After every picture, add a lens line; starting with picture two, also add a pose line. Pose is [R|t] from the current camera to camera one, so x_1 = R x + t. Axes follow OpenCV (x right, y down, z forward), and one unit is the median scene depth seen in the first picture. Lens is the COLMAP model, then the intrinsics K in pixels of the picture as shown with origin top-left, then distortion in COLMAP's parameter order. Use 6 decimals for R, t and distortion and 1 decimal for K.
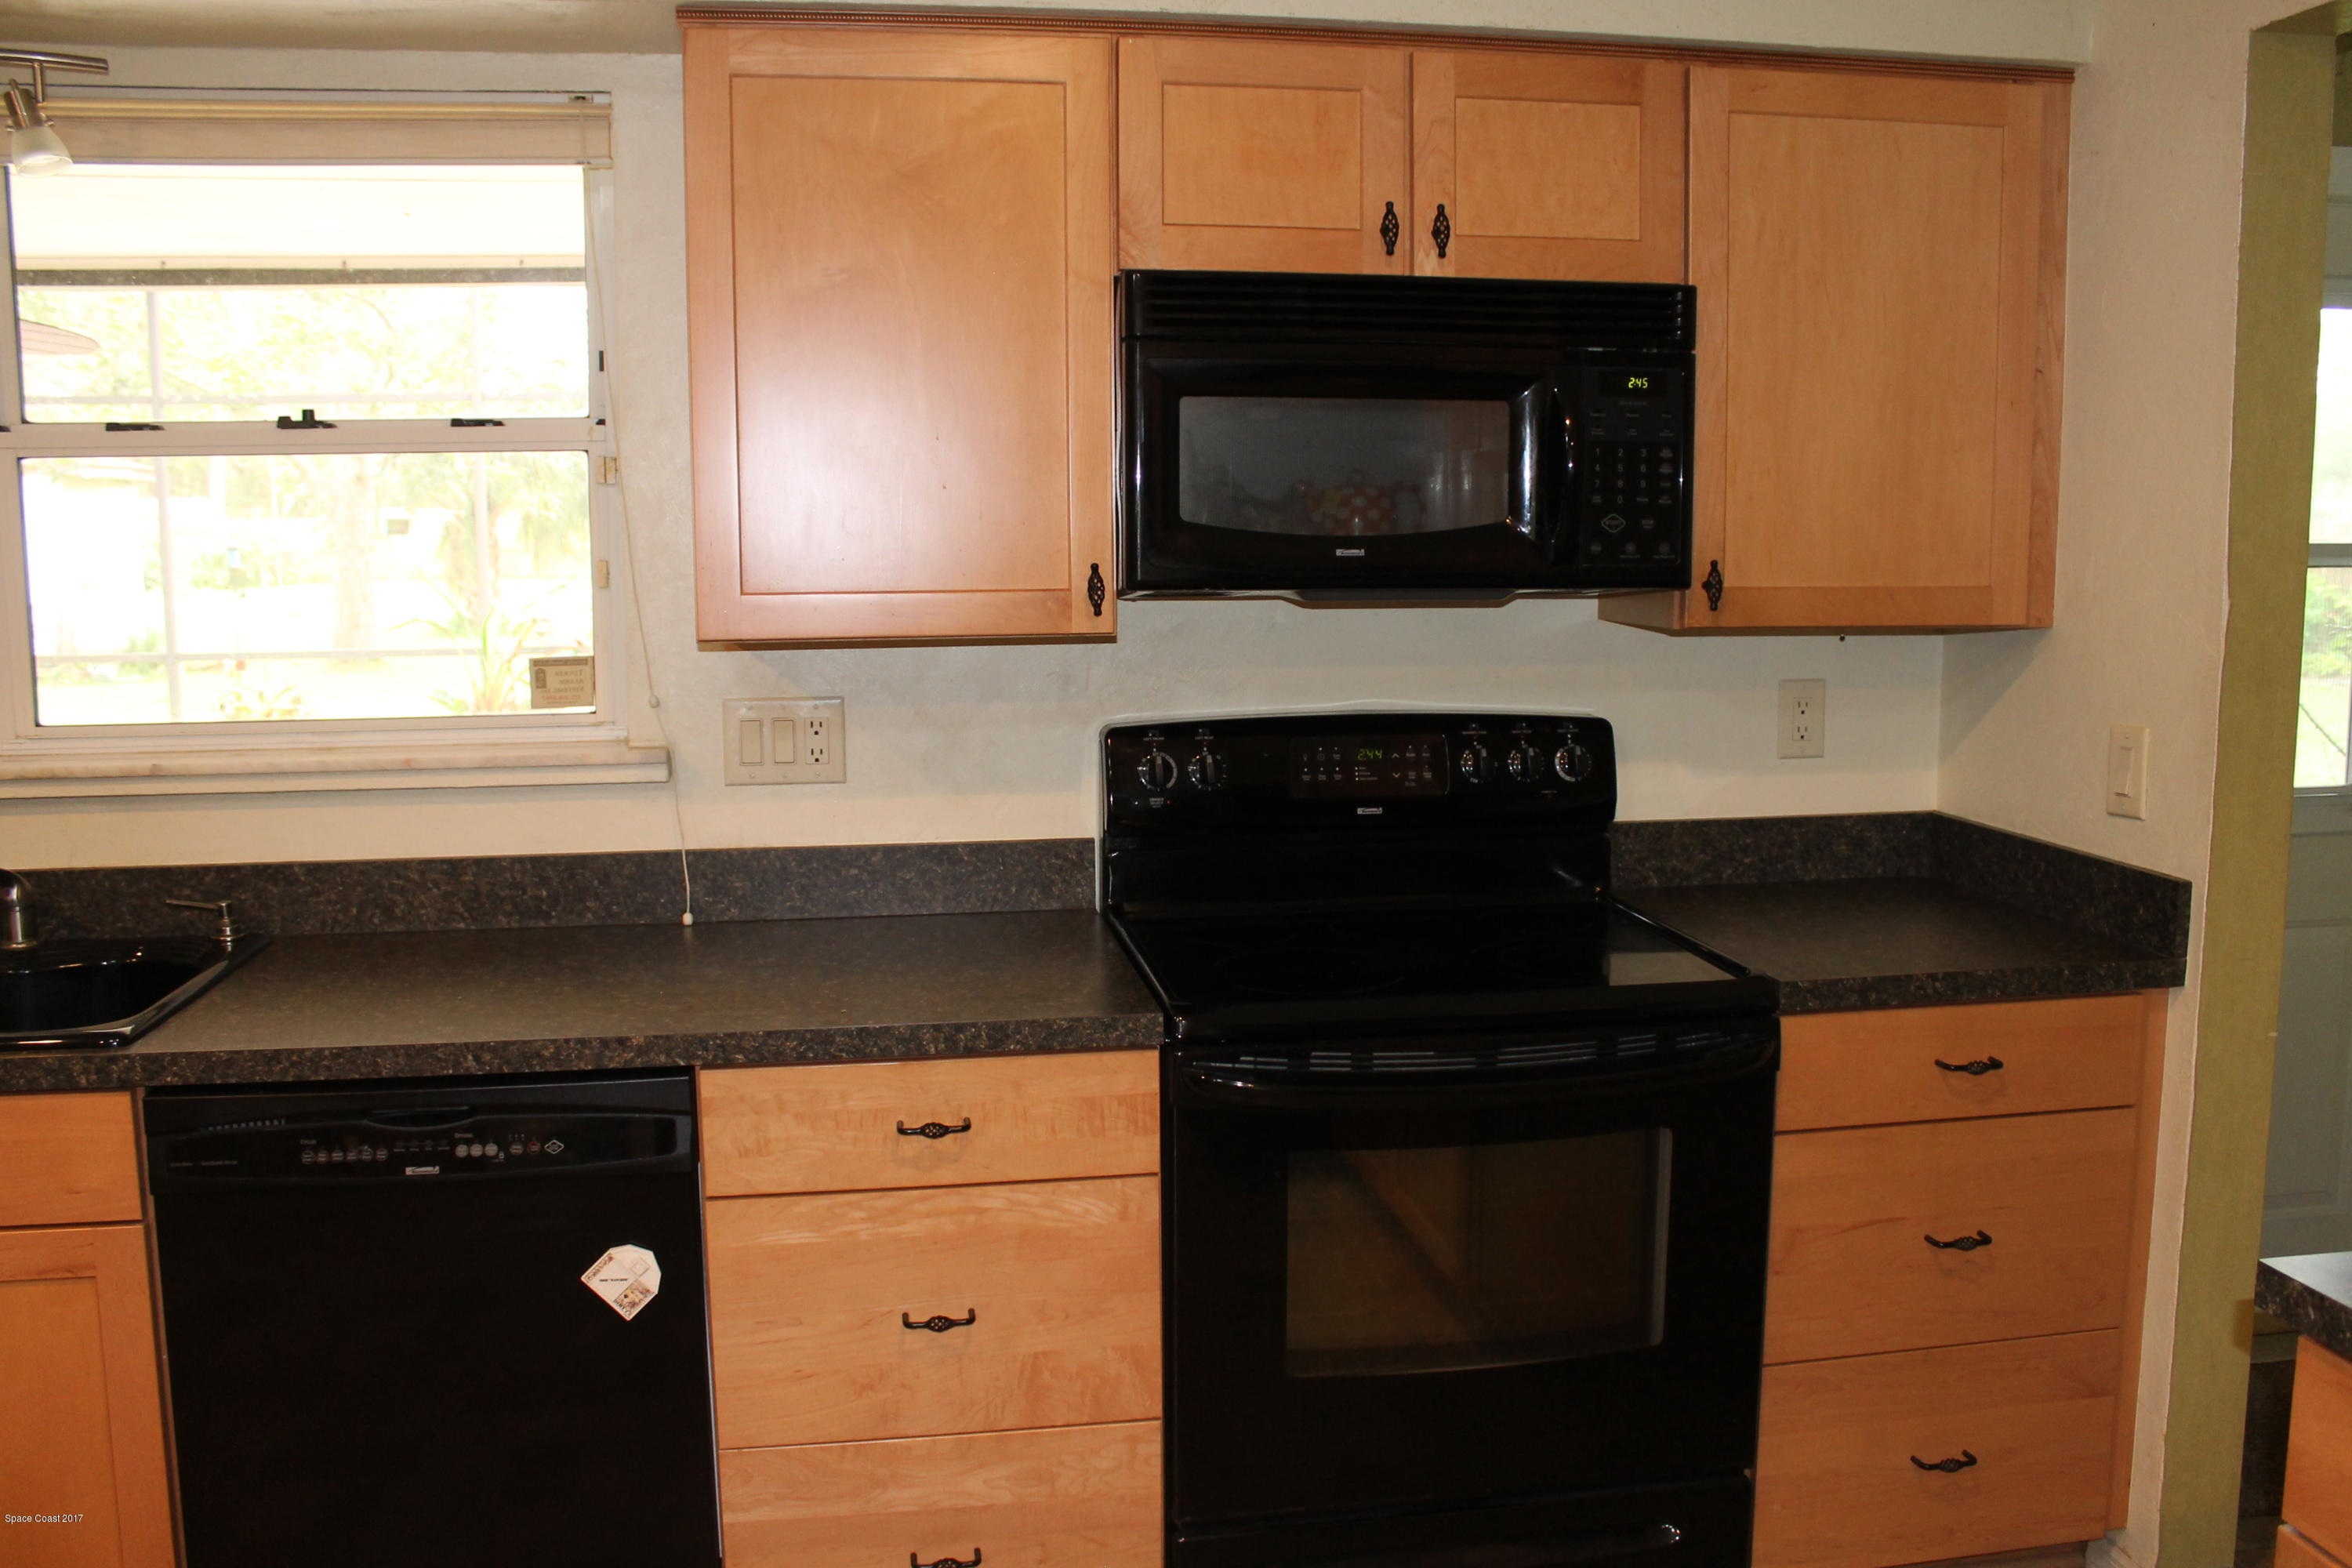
lens RADIAL K [[1997.7, 0, 1187.4], [0, 1997.7, 774.0], [0, 0, 1]] dist [-0.163306, 0.142257]
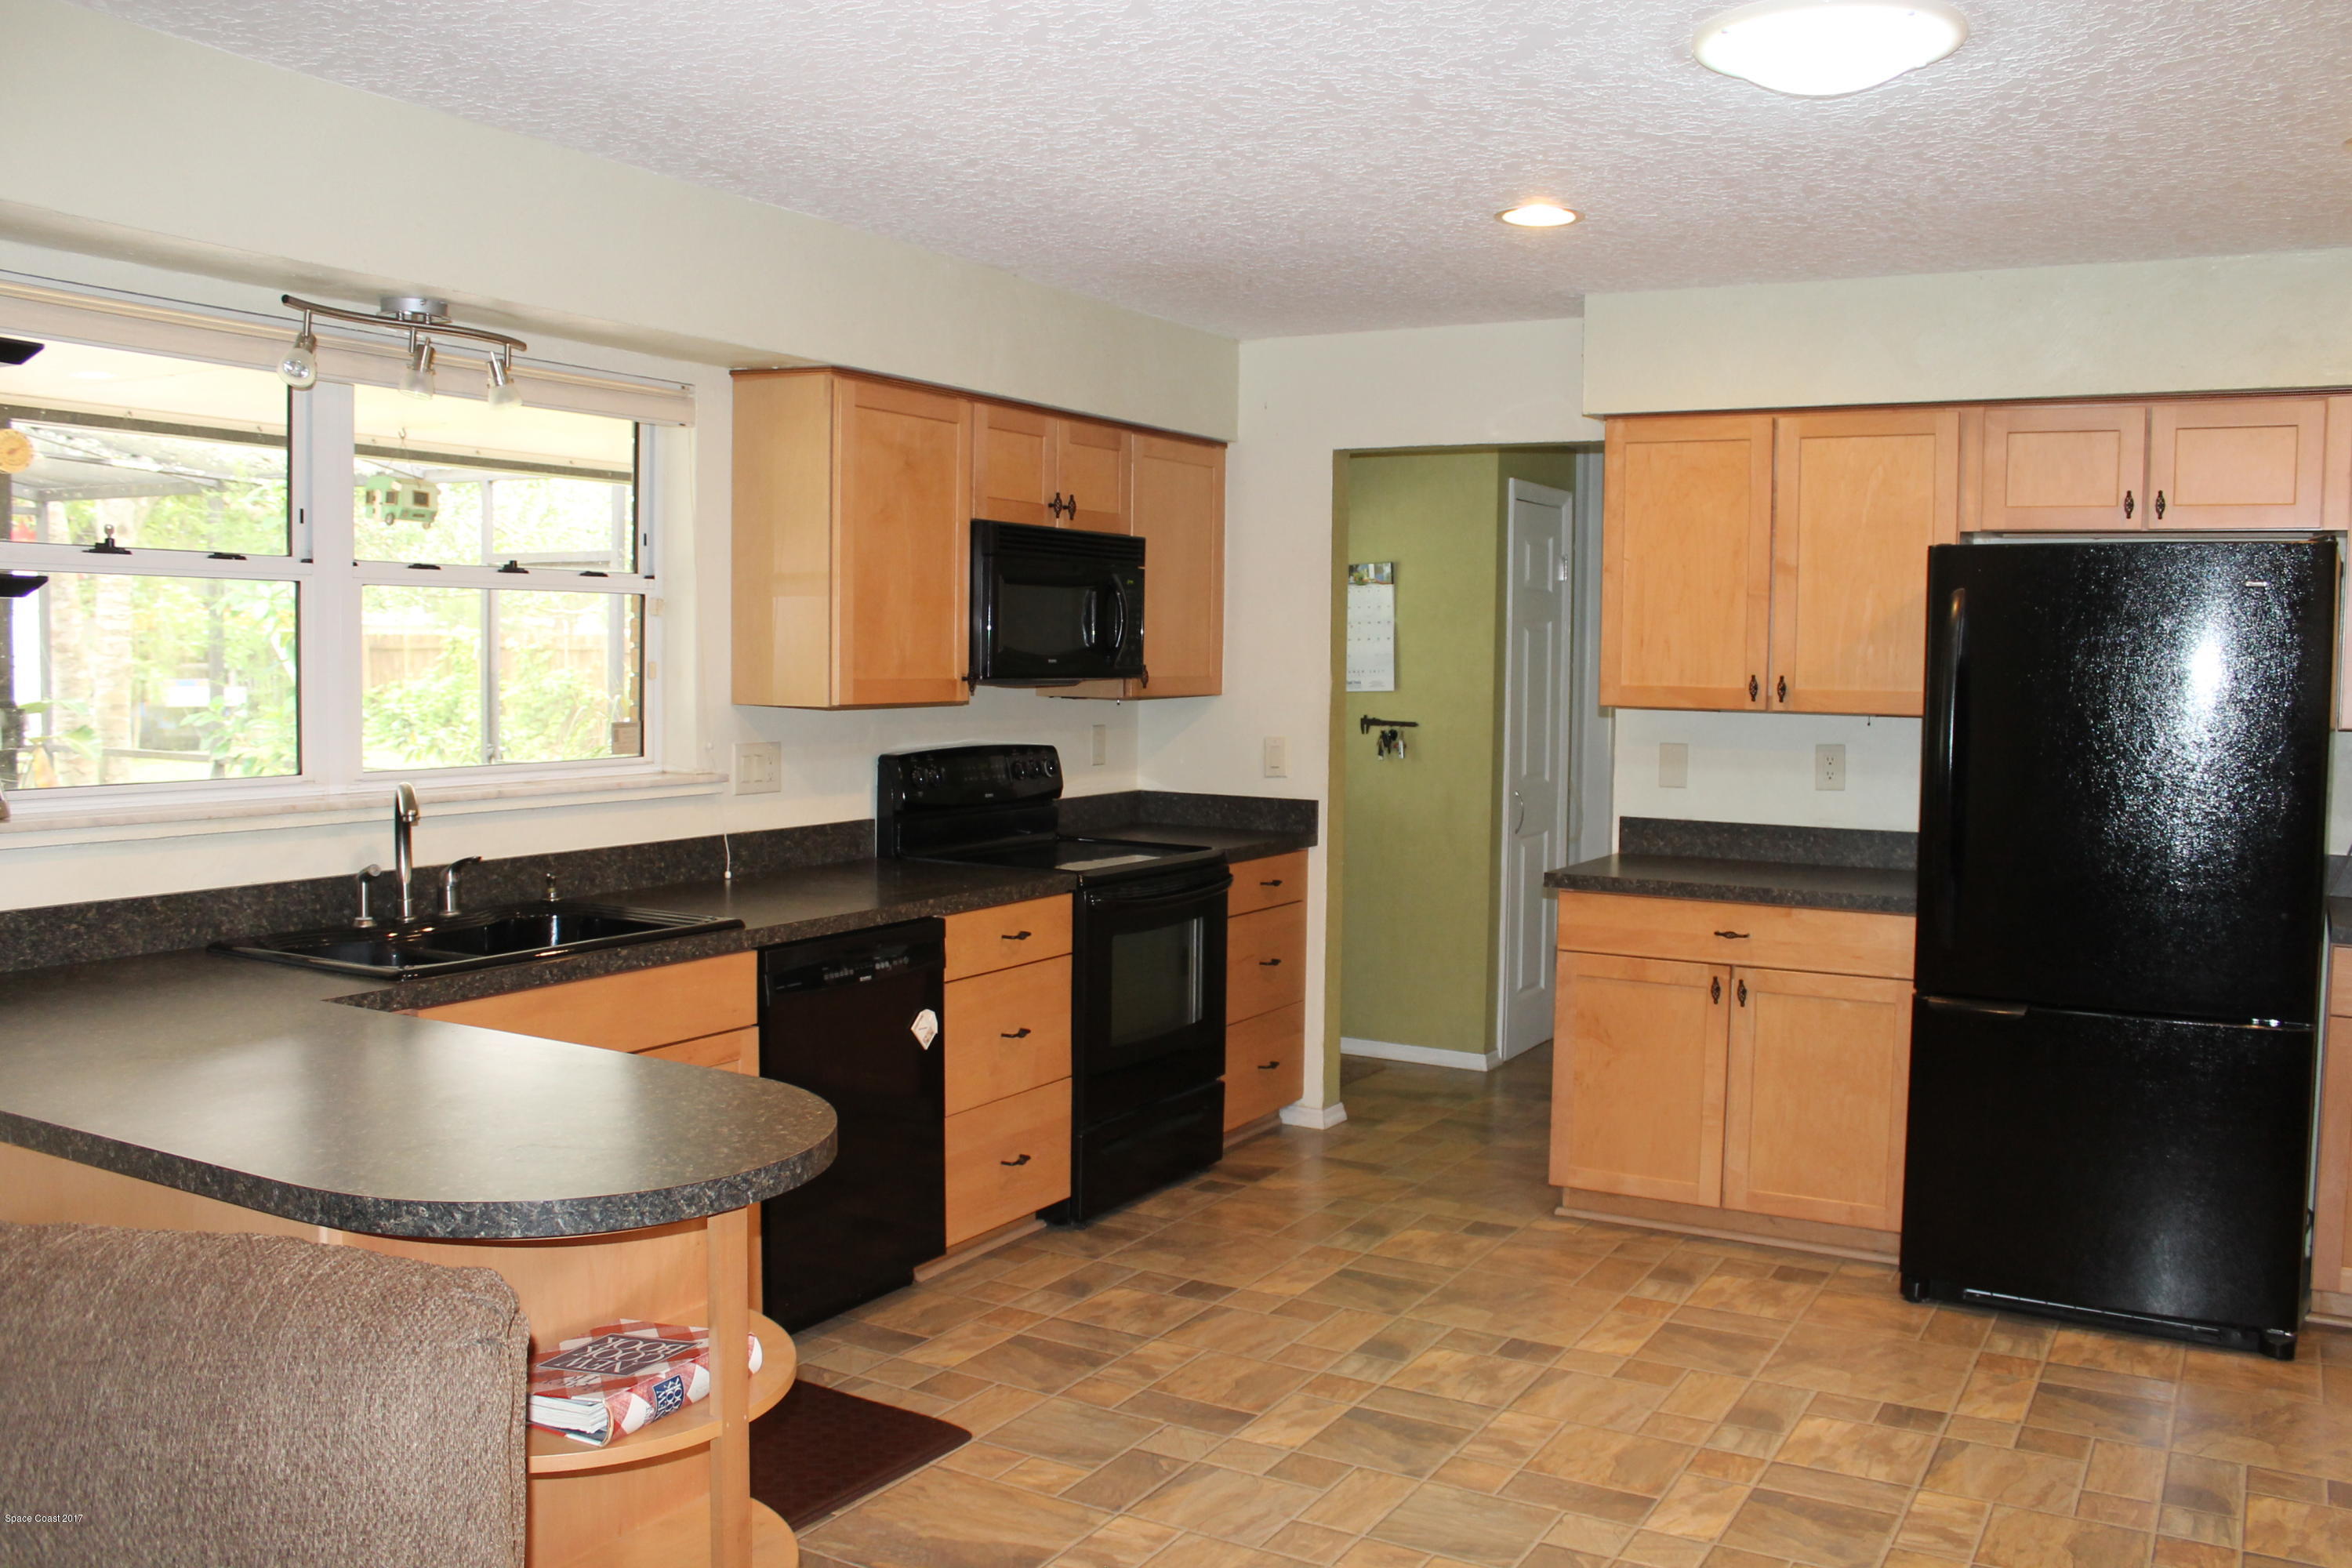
lens RADIAL K [[1997.7, 0, 1185.0], [0, 1997.7, 786.7], [0, 0, 1]] dist [-0.163306, 0.142257]
pose [[0.632340, -0.040122, 0.773651, -1.435941], [0.080953, 0.996613, -0.014481, 0.060054], [-0.770450, 0.071786, 0.633446, -0.409796]]
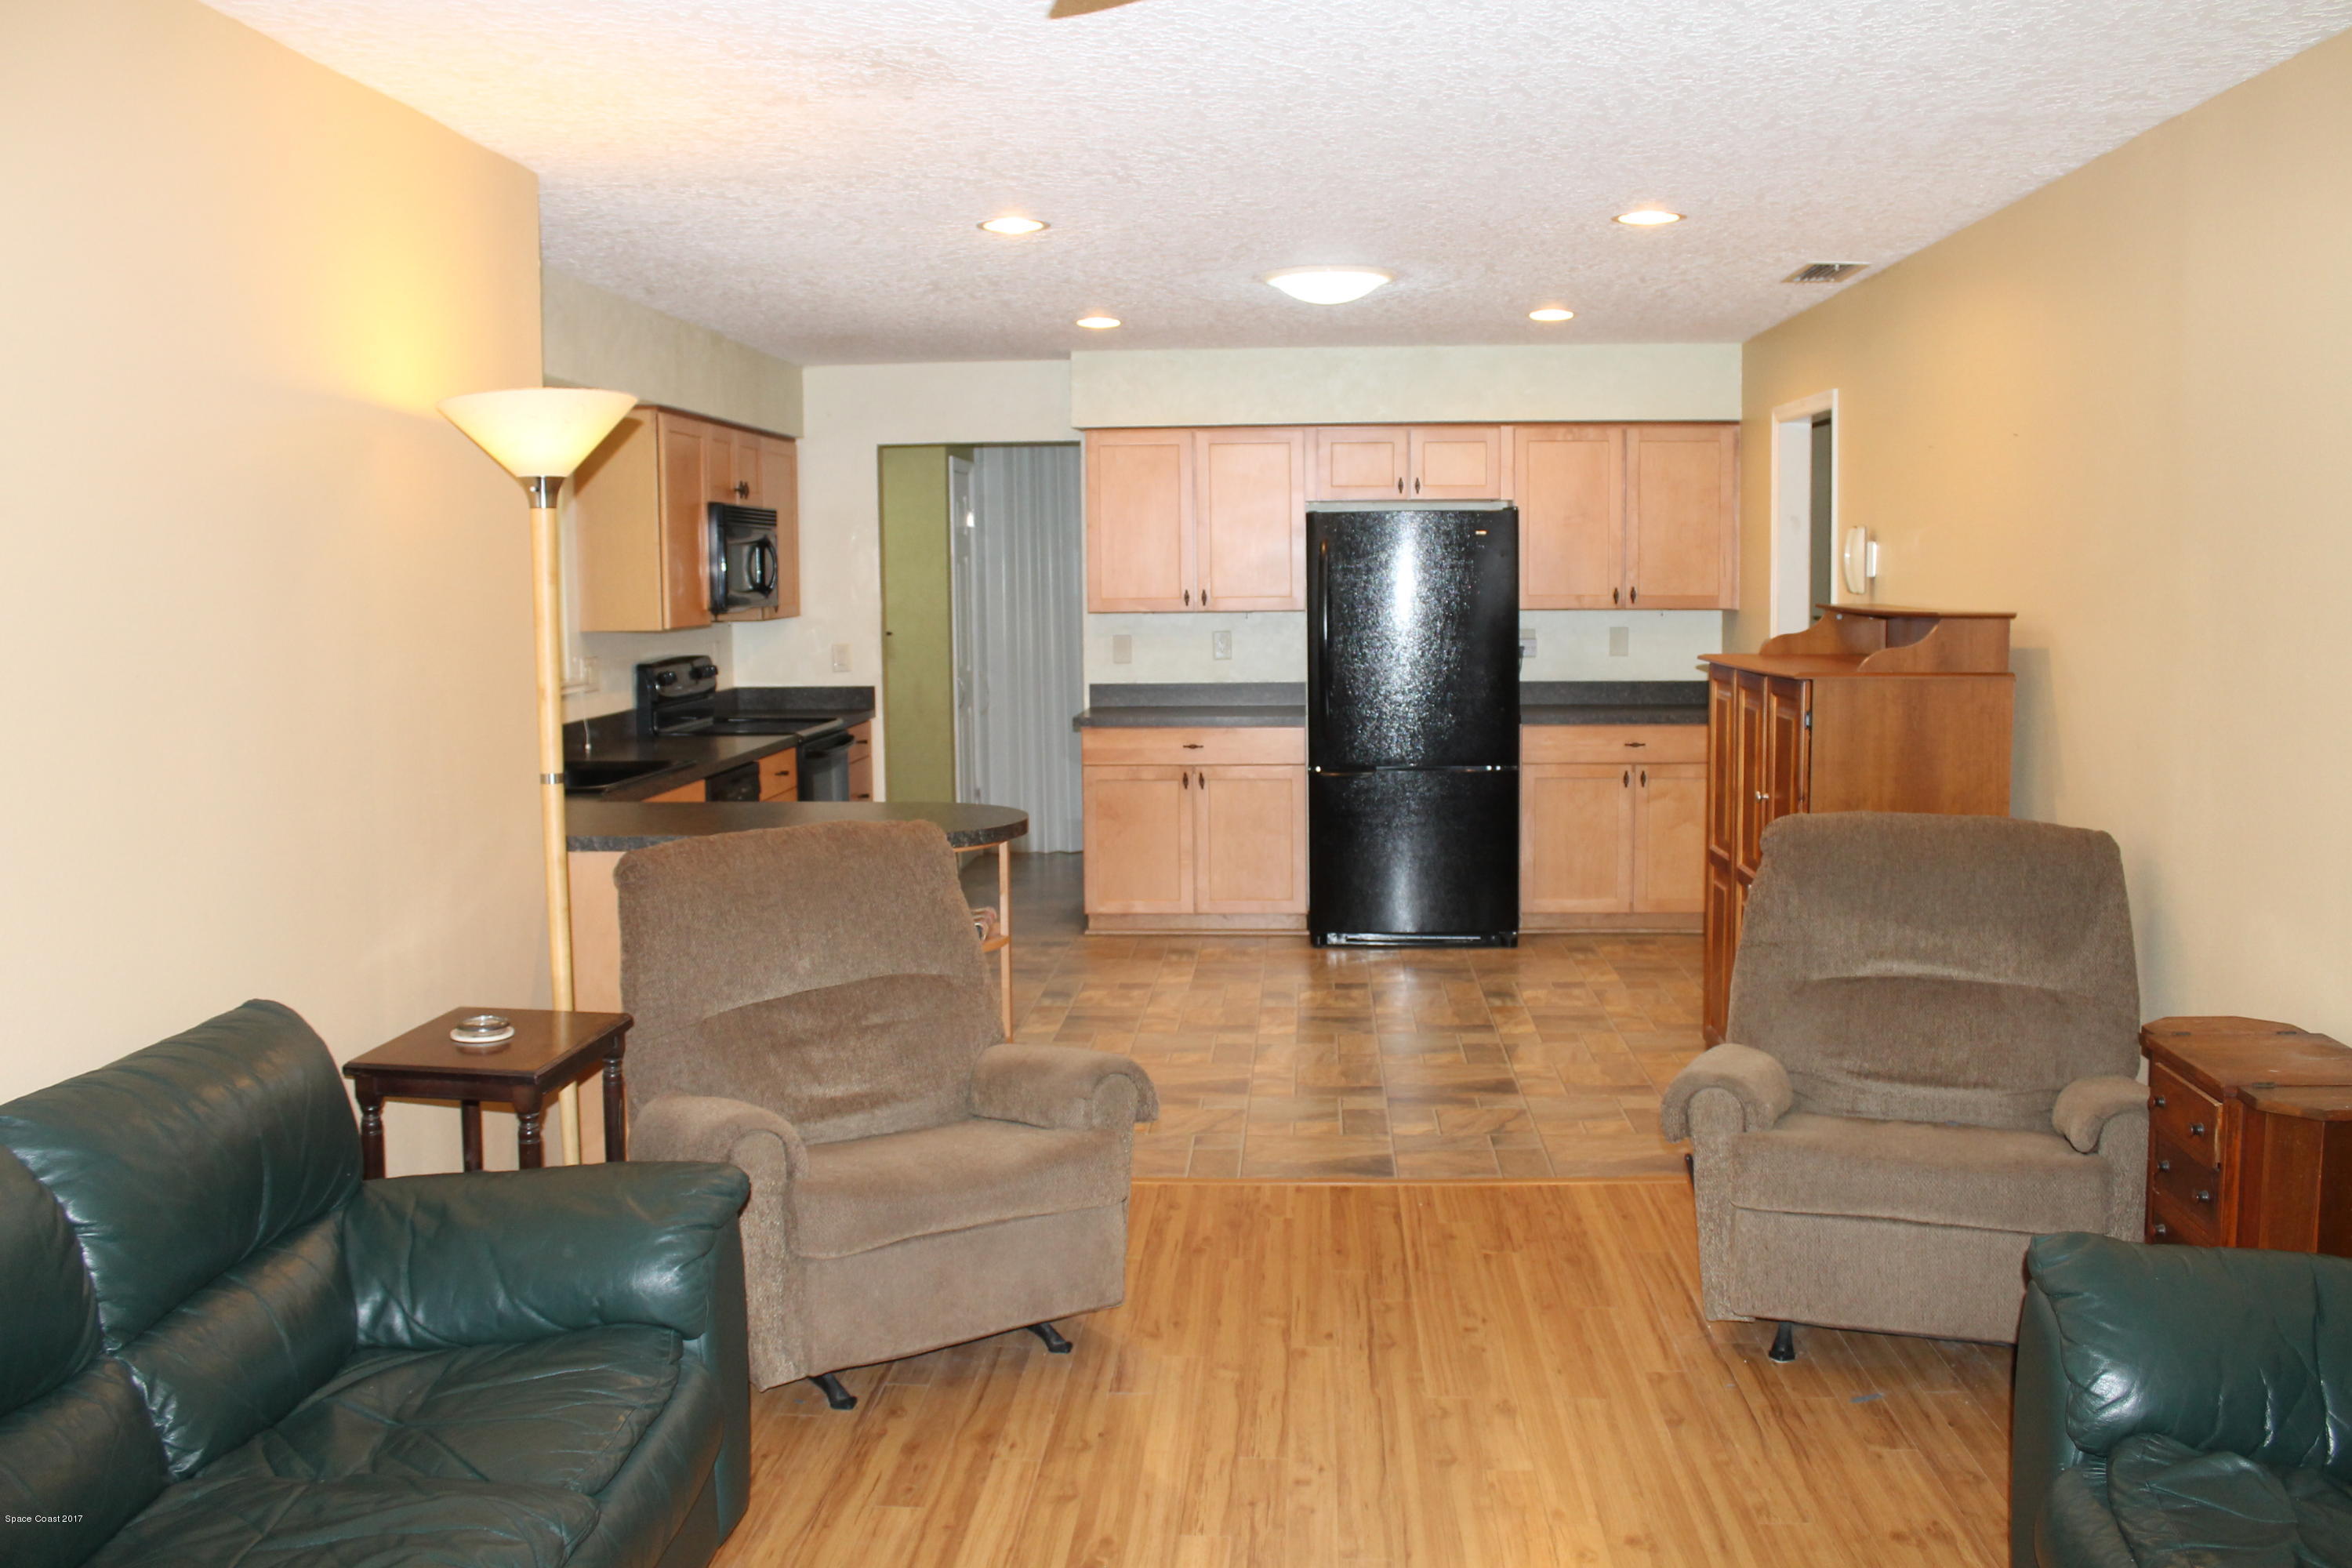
lens RADIAL K [[1997.7, 0, 1177.1], [0, 1997.7, 779.8], [0, 0, 1]] dist [-0.163306, 0.142257]
pose [[0.229263, -0.100081, 0.968206, -2.738804], [0.131788, 0.988732, 0.070997, 0.039709], [-0.964402, 0.111321, 0.239869, -0.338656]]
